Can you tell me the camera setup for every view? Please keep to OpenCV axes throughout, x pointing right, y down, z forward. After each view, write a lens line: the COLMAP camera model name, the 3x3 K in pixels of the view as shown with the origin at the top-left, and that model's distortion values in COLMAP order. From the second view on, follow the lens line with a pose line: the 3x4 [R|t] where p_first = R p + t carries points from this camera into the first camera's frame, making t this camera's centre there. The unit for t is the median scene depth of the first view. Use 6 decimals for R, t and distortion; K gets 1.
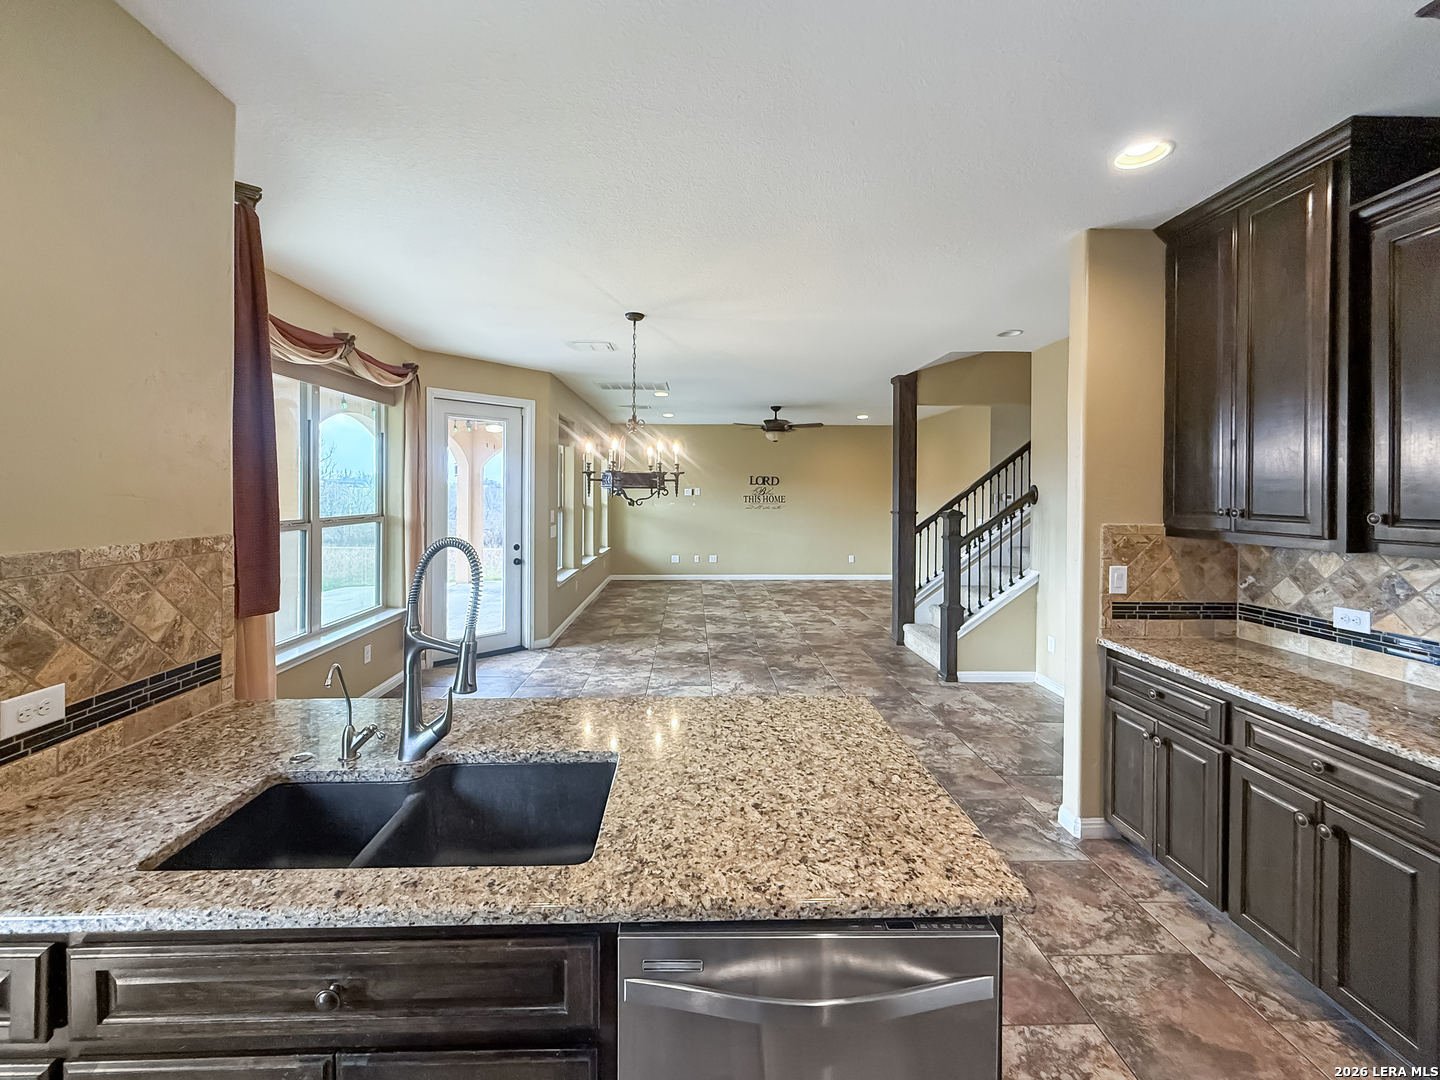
lens RADIAL K [[589.6, 0, 708.1], [0, 589.6, 492.0], [0, 0, 1]] dist [0.000481, 0.000061]
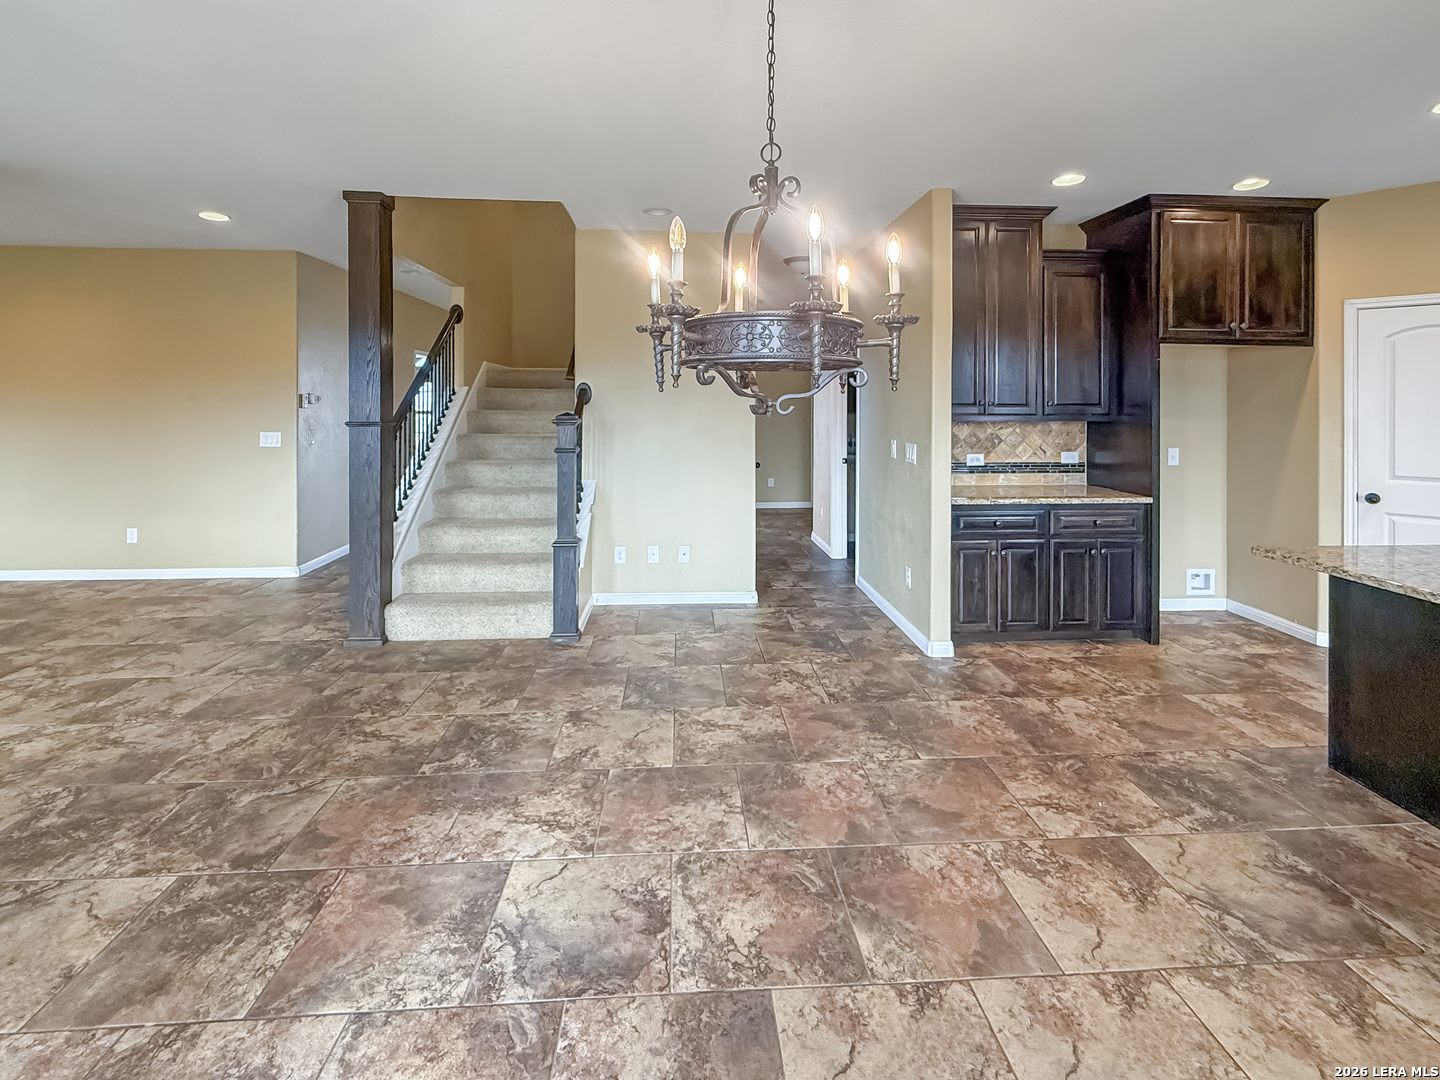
lens RADIAL K [[656.0, 0, 706.8], [0, 656.0, 398.5], [0, 0, 1]] dist [-0.000069, -0.000179]
pose [[-0.024505, -0.001534, 0.999699, -0.515202], [-0.002804, 0.999995, 0.001466, 0.011809], [-0.999696, -0.002767, -0.024510, 1.013940]]
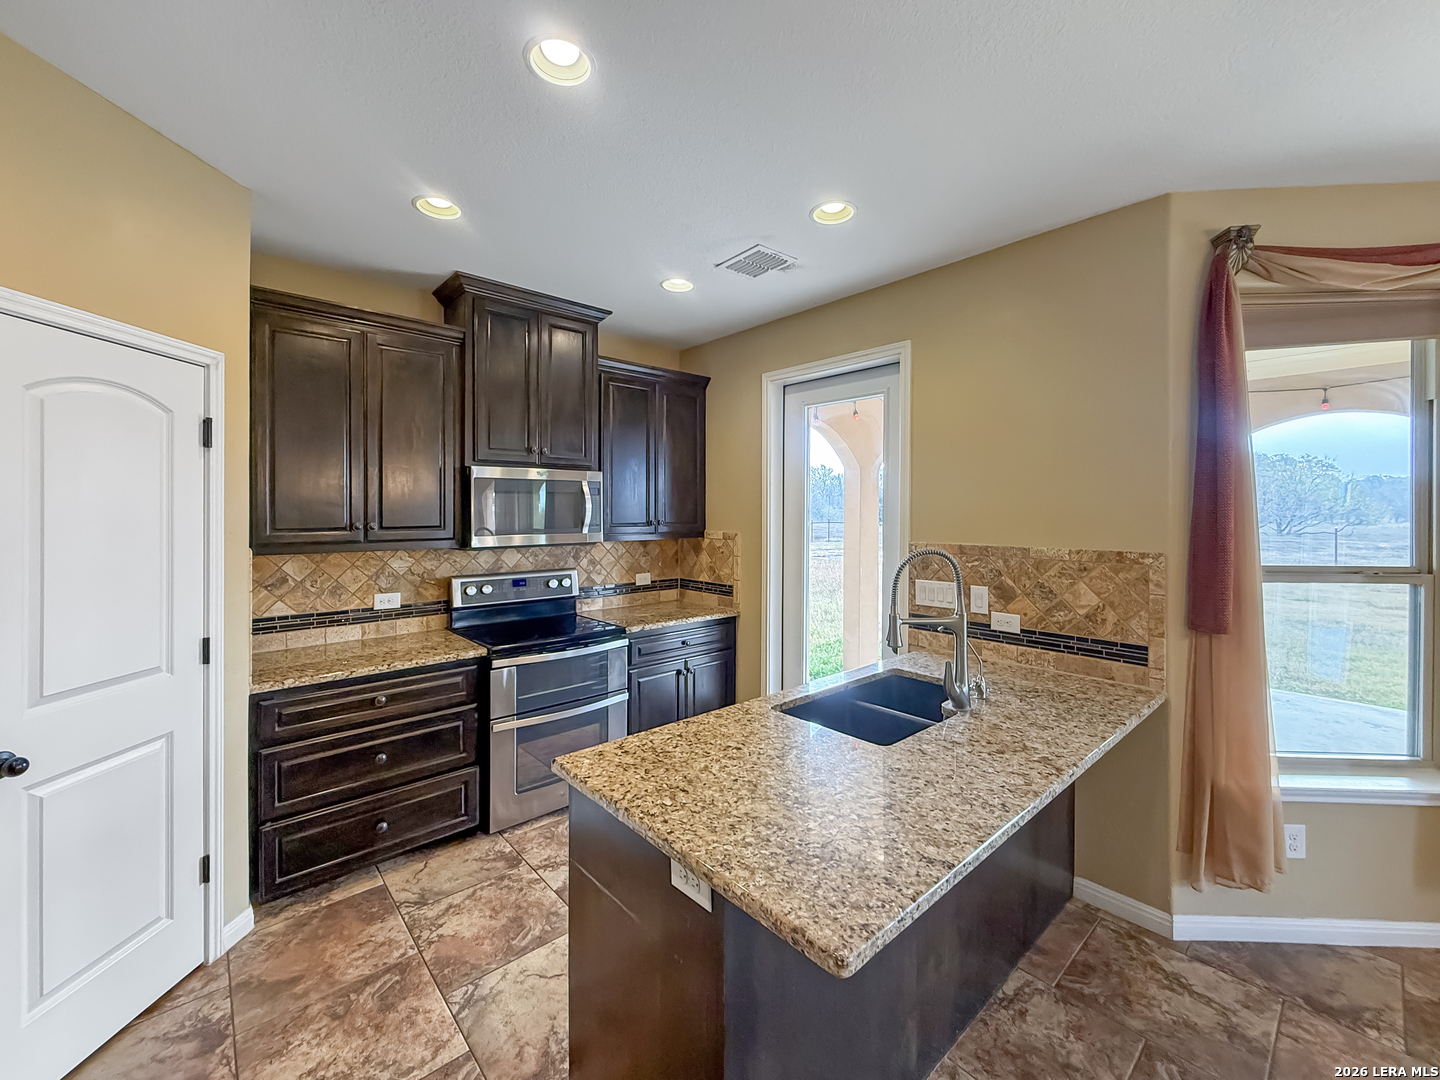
lens RADIAL K [[589.4, 0, 715.3], [0, 589.4, 514.1], [0, 0, 1]] dist [0.000959, -0.000010]
pose [[-0.764612, -0.004581, -0.644475, 0.292648], [-0.007174, 0.999973, 0.001402, -0.000876], [0.644451, 0.005695, -0.764624, 0.588078]]
